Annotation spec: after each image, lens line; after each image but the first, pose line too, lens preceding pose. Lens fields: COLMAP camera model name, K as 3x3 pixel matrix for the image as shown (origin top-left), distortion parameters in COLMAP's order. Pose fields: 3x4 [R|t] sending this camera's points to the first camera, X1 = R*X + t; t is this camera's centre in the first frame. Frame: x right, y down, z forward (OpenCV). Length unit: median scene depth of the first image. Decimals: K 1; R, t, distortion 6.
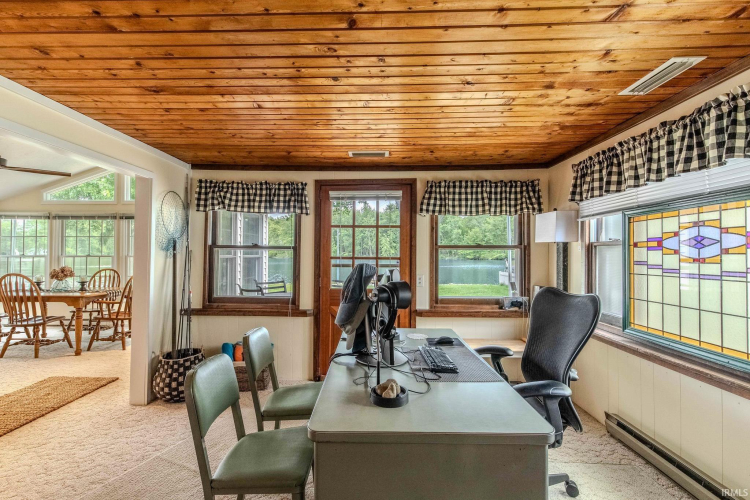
lens RADIAL K [[363.2, 0, 375.0], [0, 363.2, 250.0], [0, 0, 1]] dist [0.000610, -0.000050]
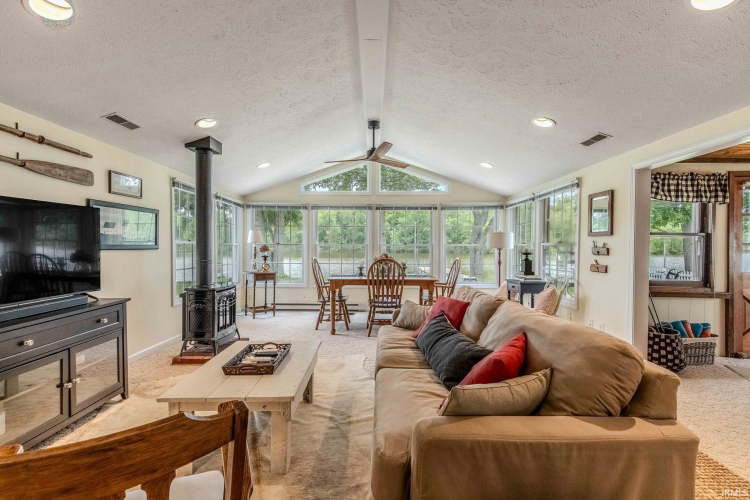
lens RADIAL K [[334.1, 0, 375.0], [0, 334.1, 250.0], [0, 0, 1]] dist [0.000861, 0.000077]
pose [[0.999707, -0.004628, 0.023743, -1.031750], [0.003915, 0.999543, 0.029969, 0.007488], [-0.023871, -0.029868, 0.999269, 0.008734]]
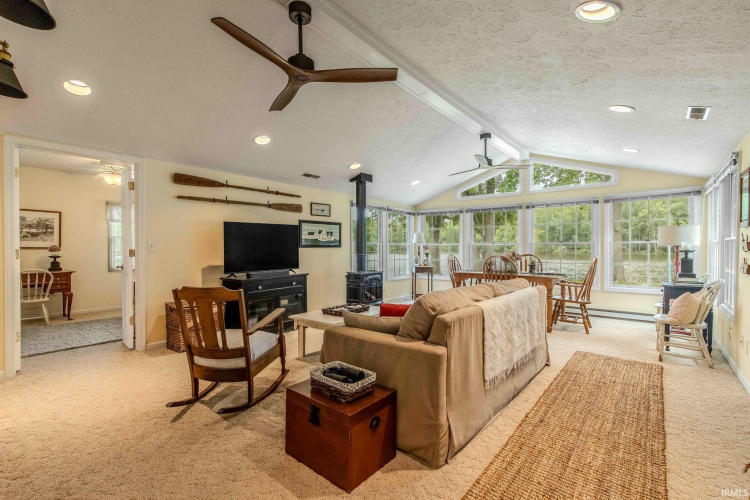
lens RADIAL K [[334.1, 0, 375.0], [0, 334.1, 250.0], [0, 0, 1]] dist [0.000861, 0.000077]
pose [[0.787519, -0.005884, -0.616262, -0.904224], [0.020425, 0.999654, 0.016557, 0.011255], [0.615952, -0.025626, 0.787367, -0.026860]]
